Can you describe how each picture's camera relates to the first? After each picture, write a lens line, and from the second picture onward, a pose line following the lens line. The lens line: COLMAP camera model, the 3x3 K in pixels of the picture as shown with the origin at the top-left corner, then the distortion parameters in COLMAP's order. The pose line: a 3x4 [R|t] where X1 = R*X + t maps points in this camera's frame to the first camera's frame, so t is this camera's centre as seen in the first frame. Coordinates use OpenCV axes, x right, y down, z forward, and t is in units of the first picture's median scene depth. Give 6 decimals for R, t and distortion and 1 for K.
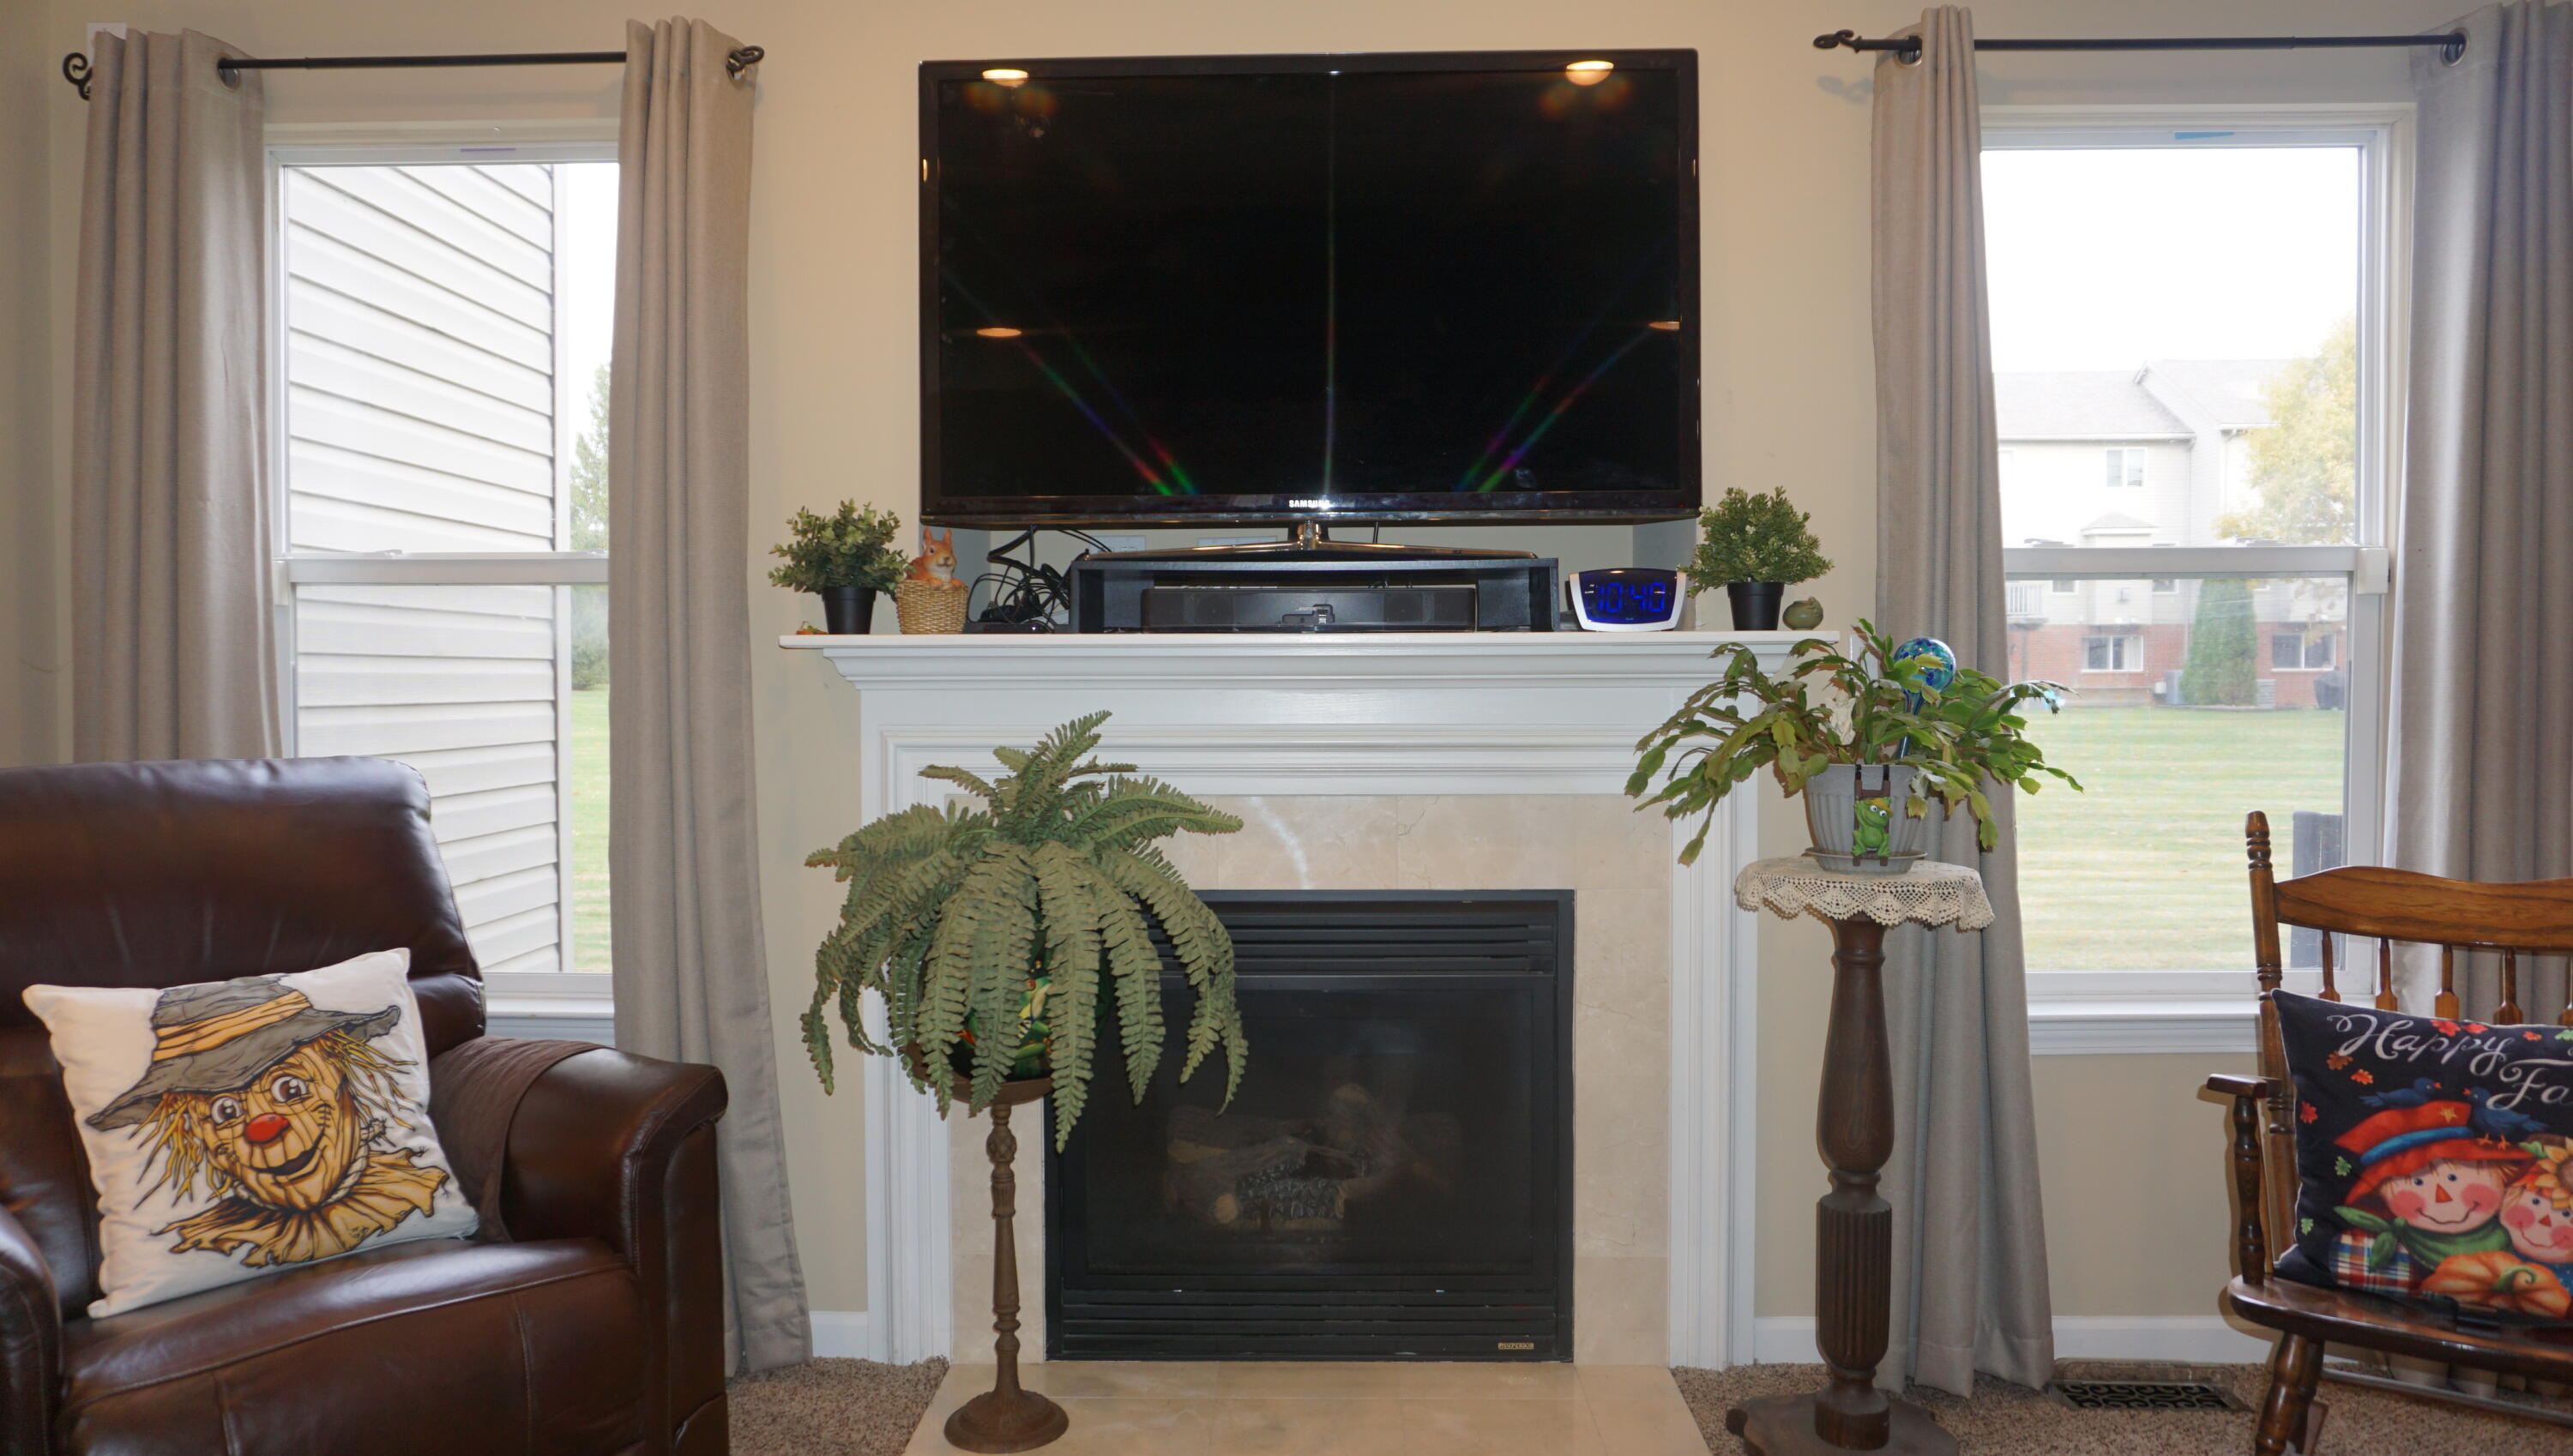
lens RADIAL K [[1705.0, 0, 1274.0], [0, 1705.0, 716.8], [0, 0, 1]] dist [-0.054709, 0.033834]
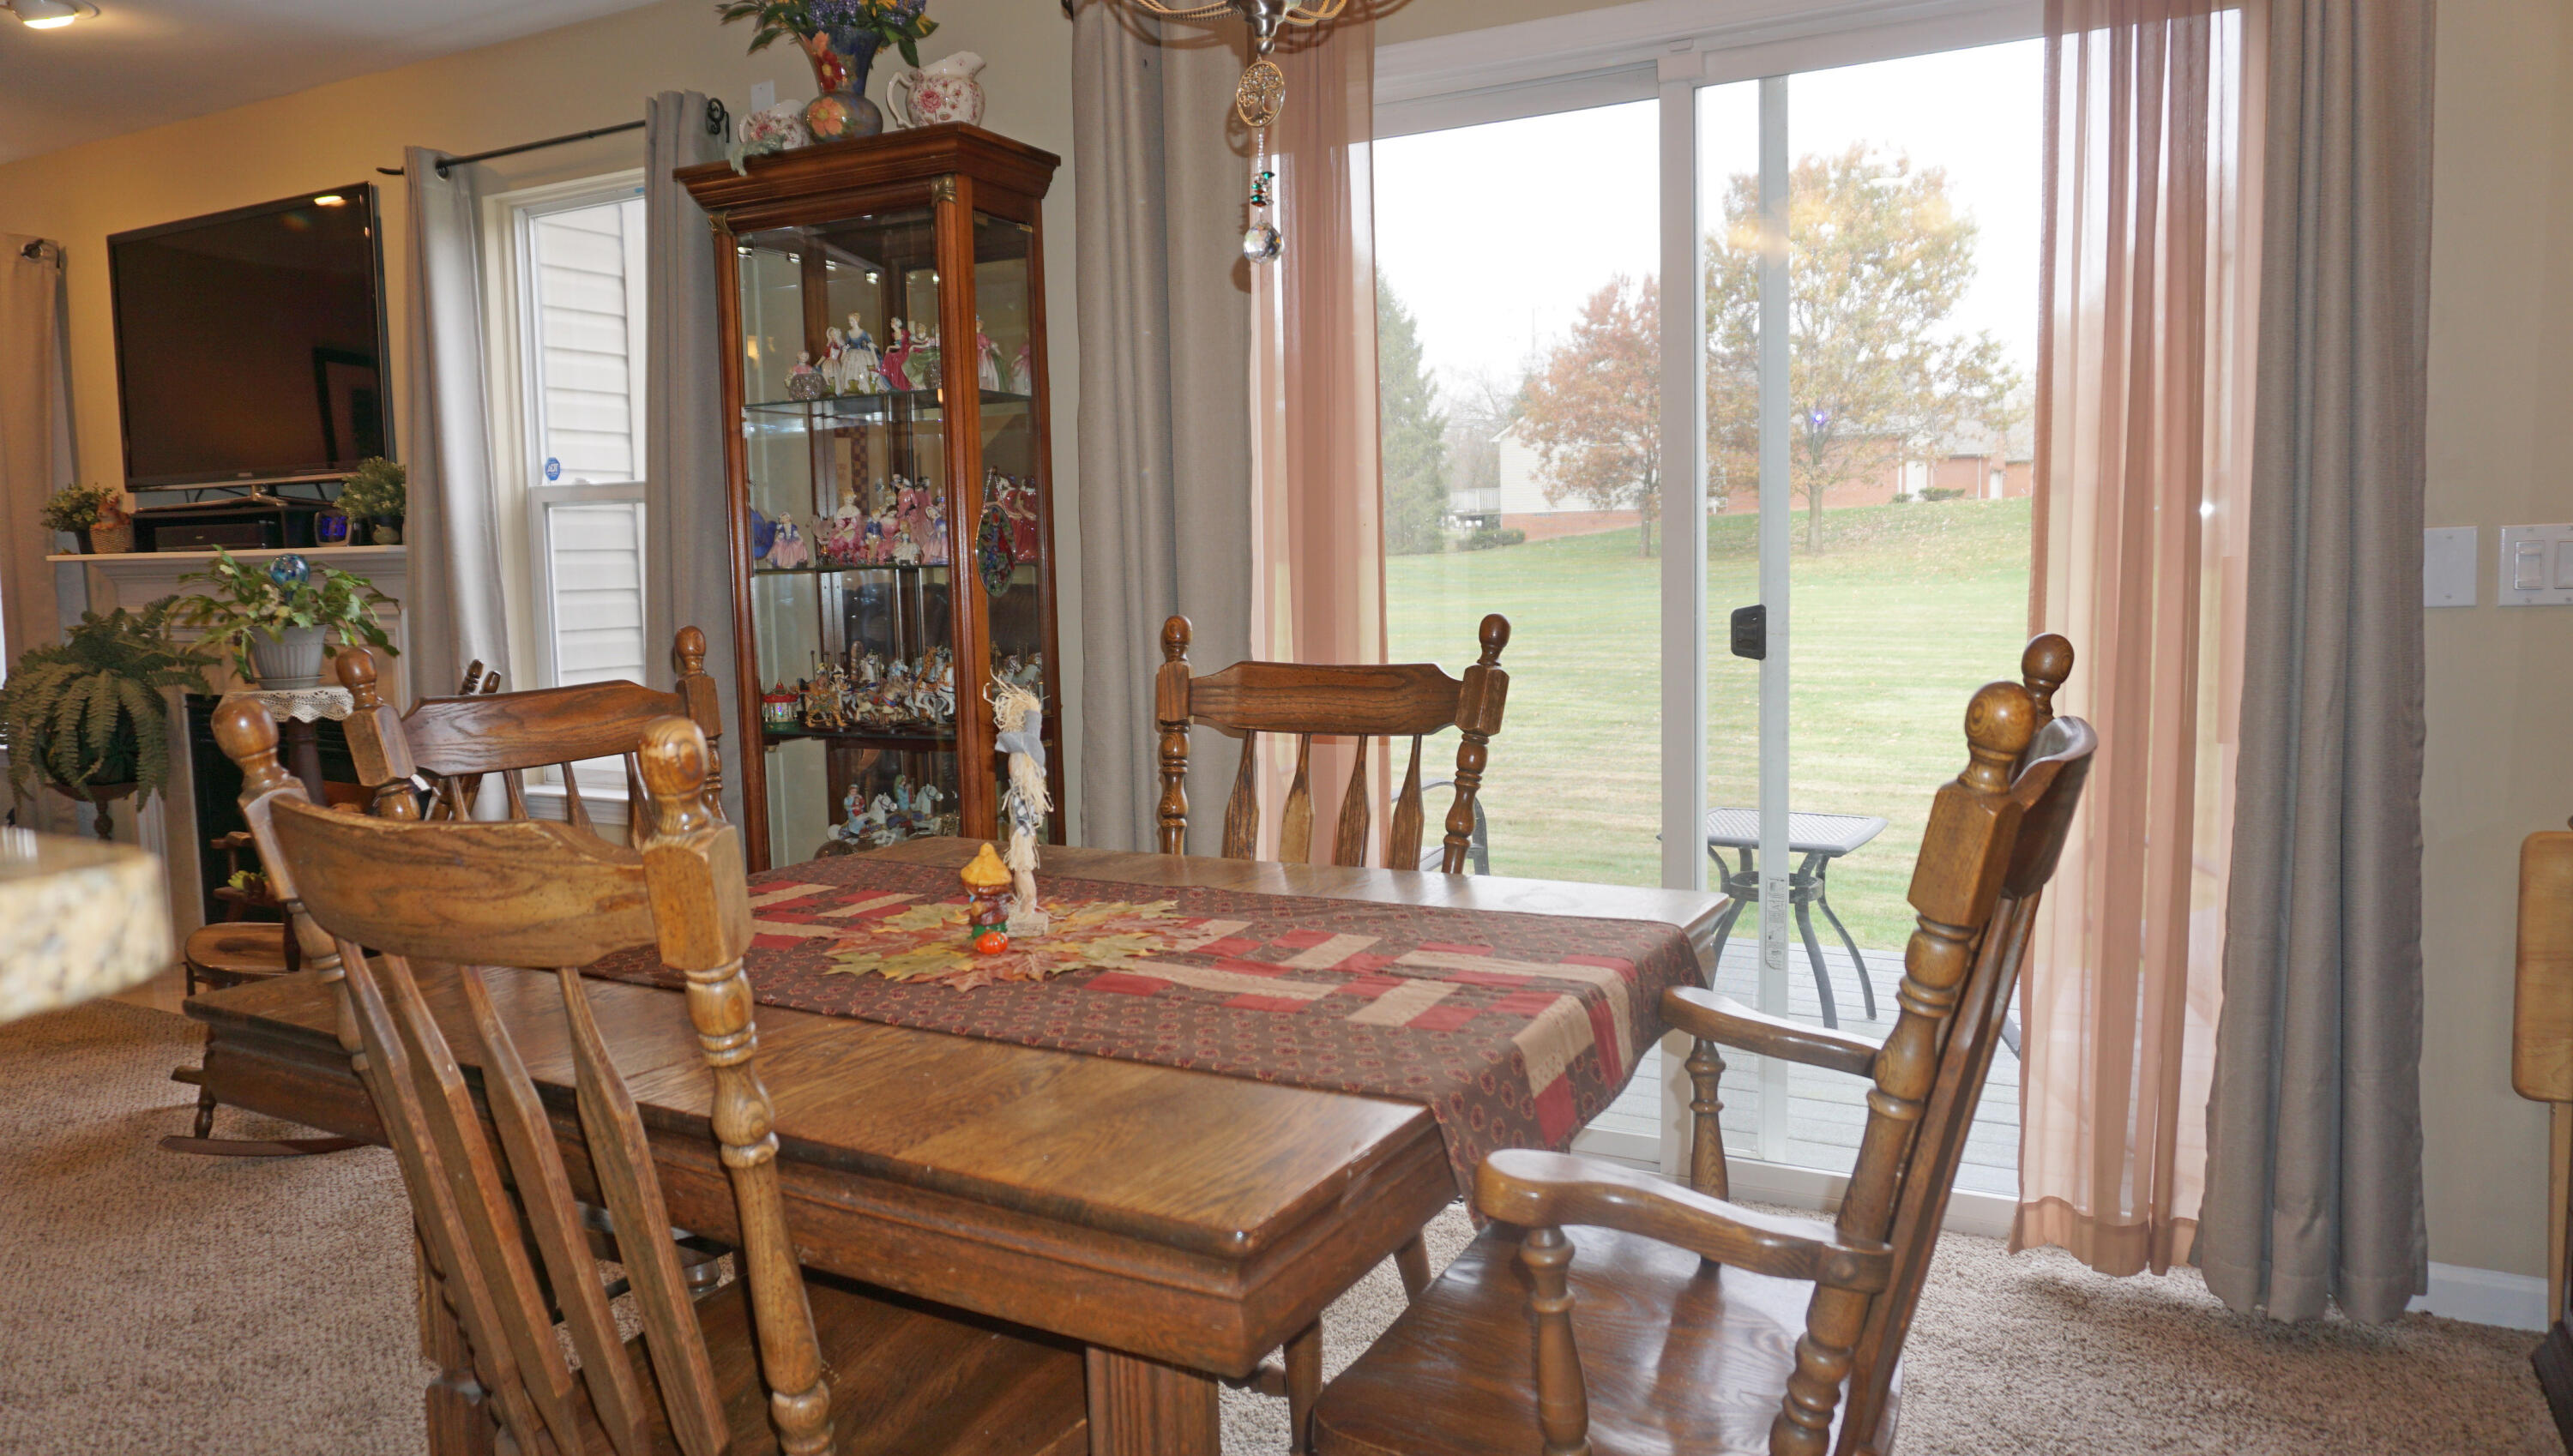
lens RADIAL K [[1695.5, 0, 1285.8], [0, 1695.5, 689.8], [0, 0, 1]] dist [0.031678, 0.000260]
pose [[0.880409, 0.020214, -0.473785, 1.943260], [0.007904, 0.998327, 0.057281, 0.001733], [0.474150, -0.054176, 0.878776, -0.047996]]
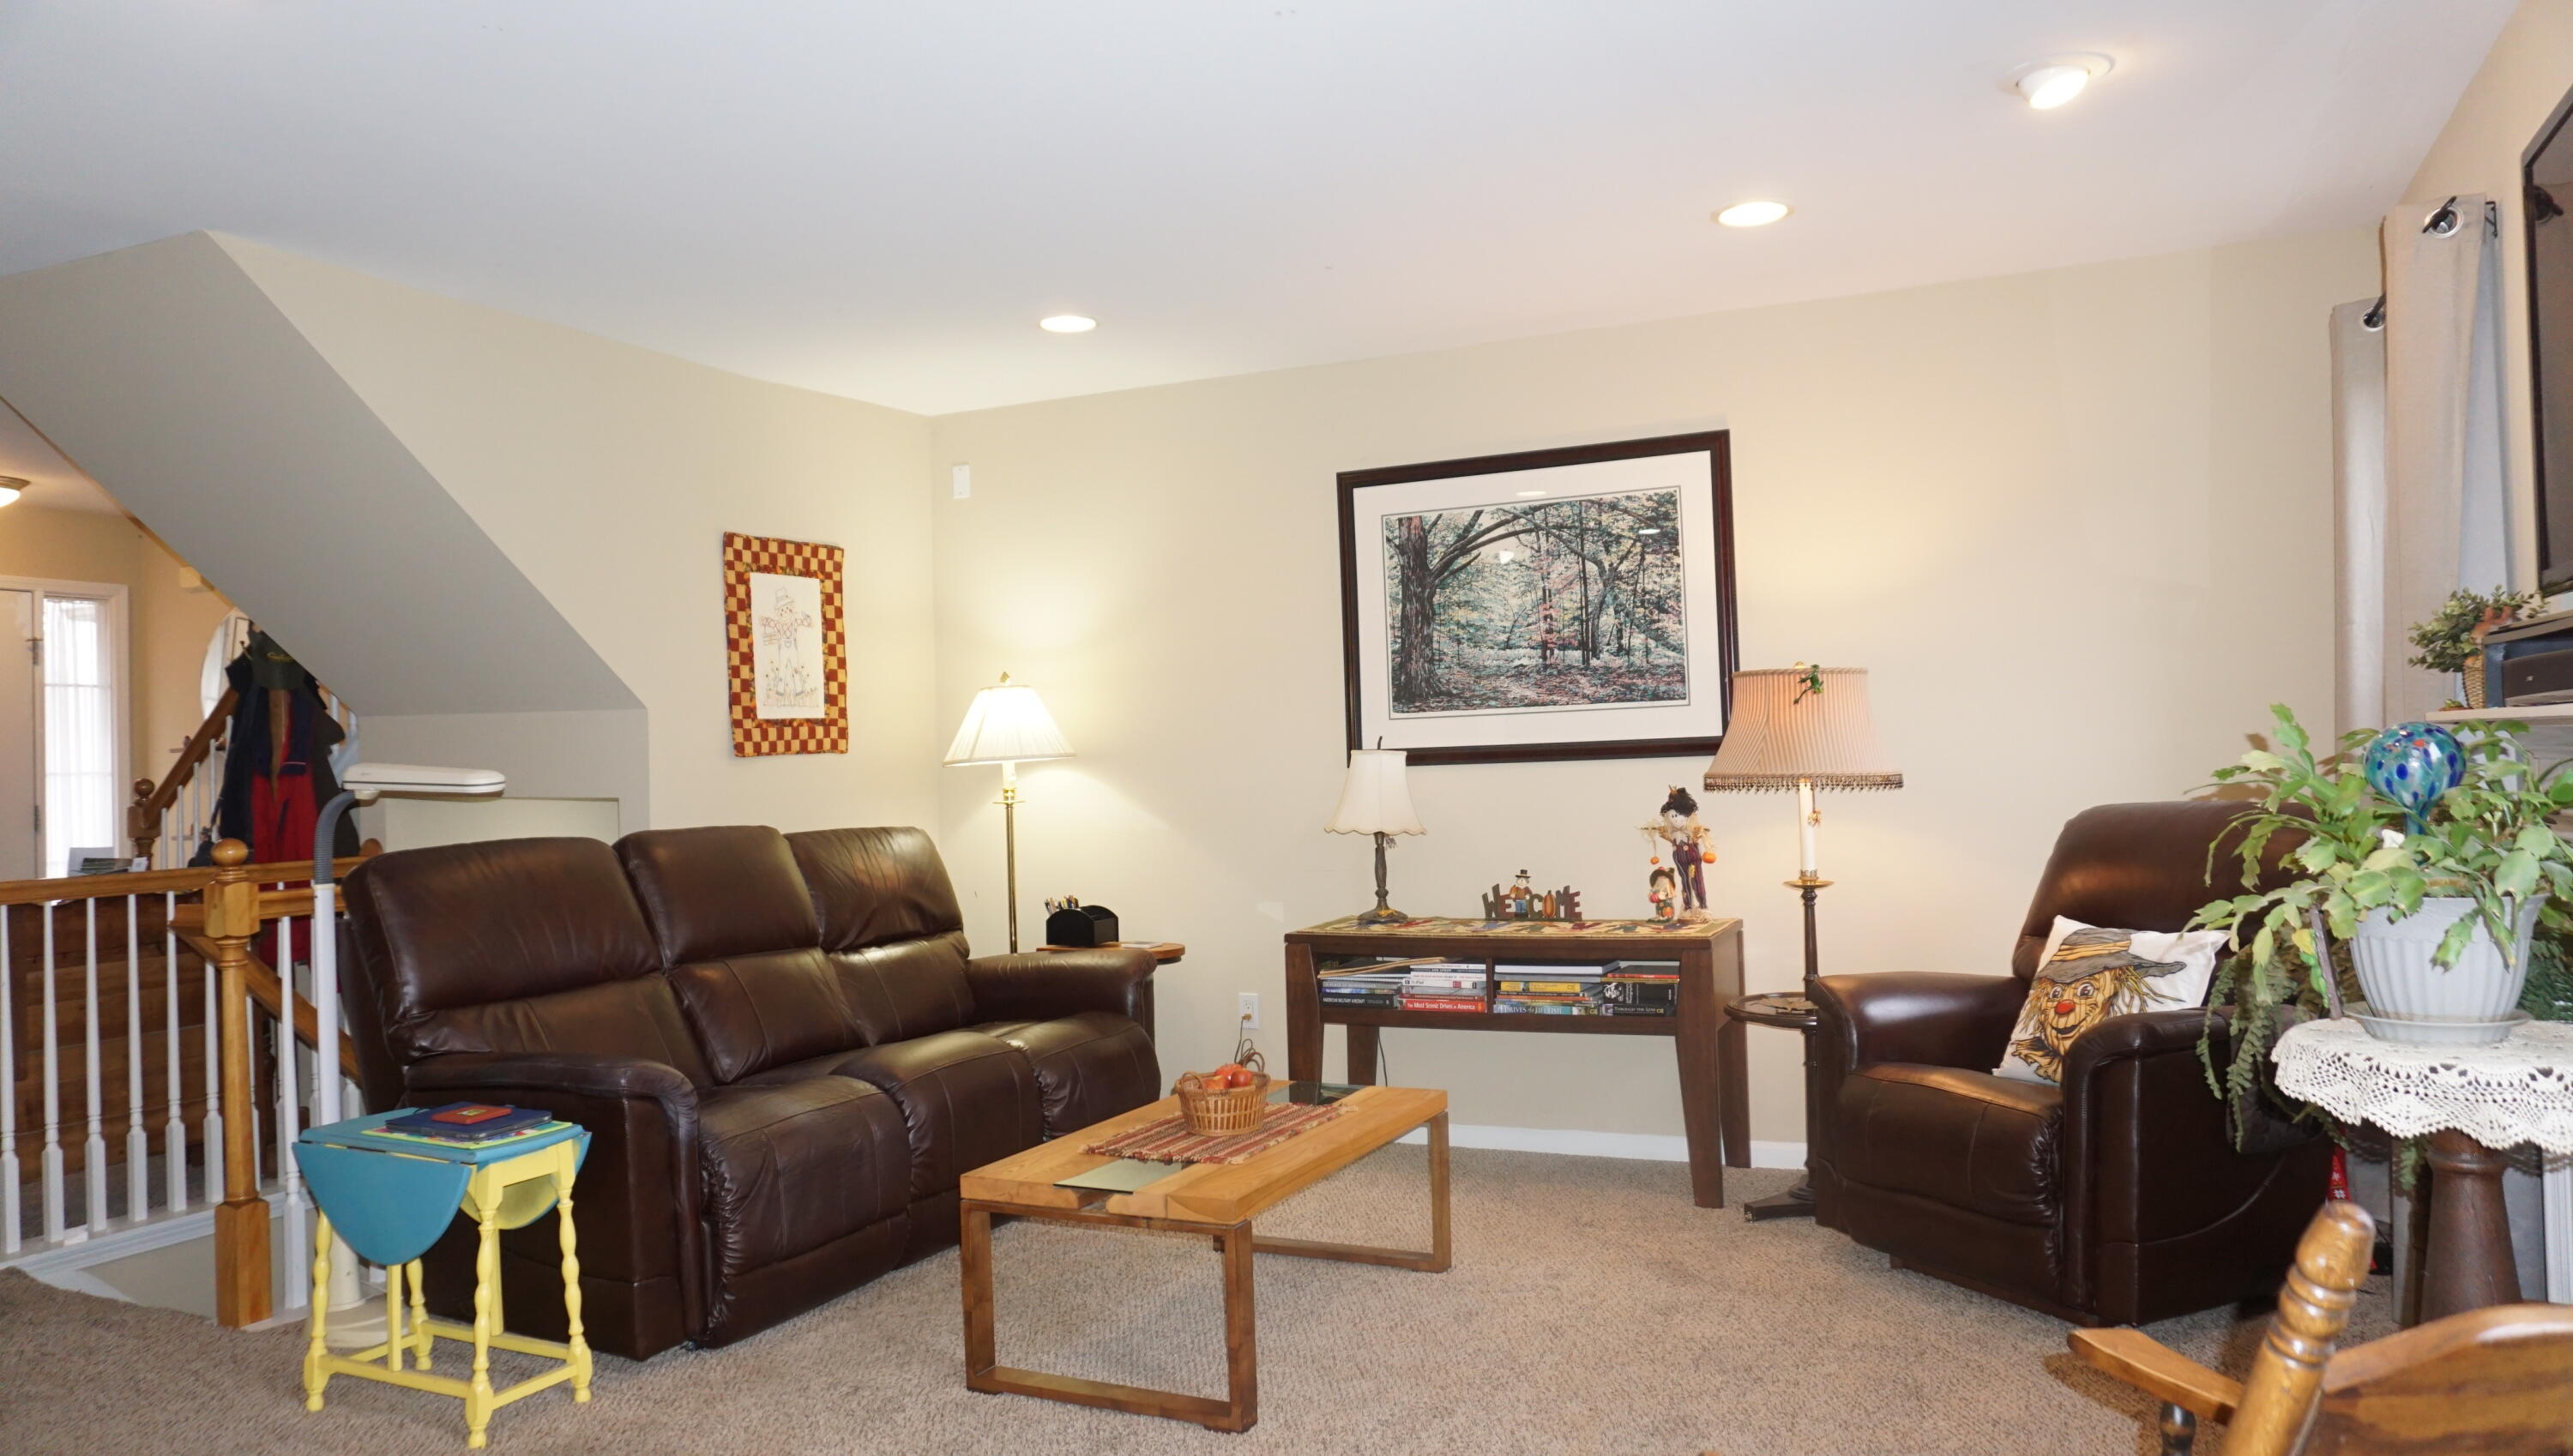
lens RADIAL K [[1705.0, 0, 1274.0], [0, 1705.0, 716.8], [0, 0, 1]] dist [-0.054709, 0.033834]
pose [[-0.409023, -0.013347, -0.912427, 1.131809], [0.009301, 0.999780, -0.018795, -0.031652], [0.912477, -0.016174, -0.408809, 0.788663]]
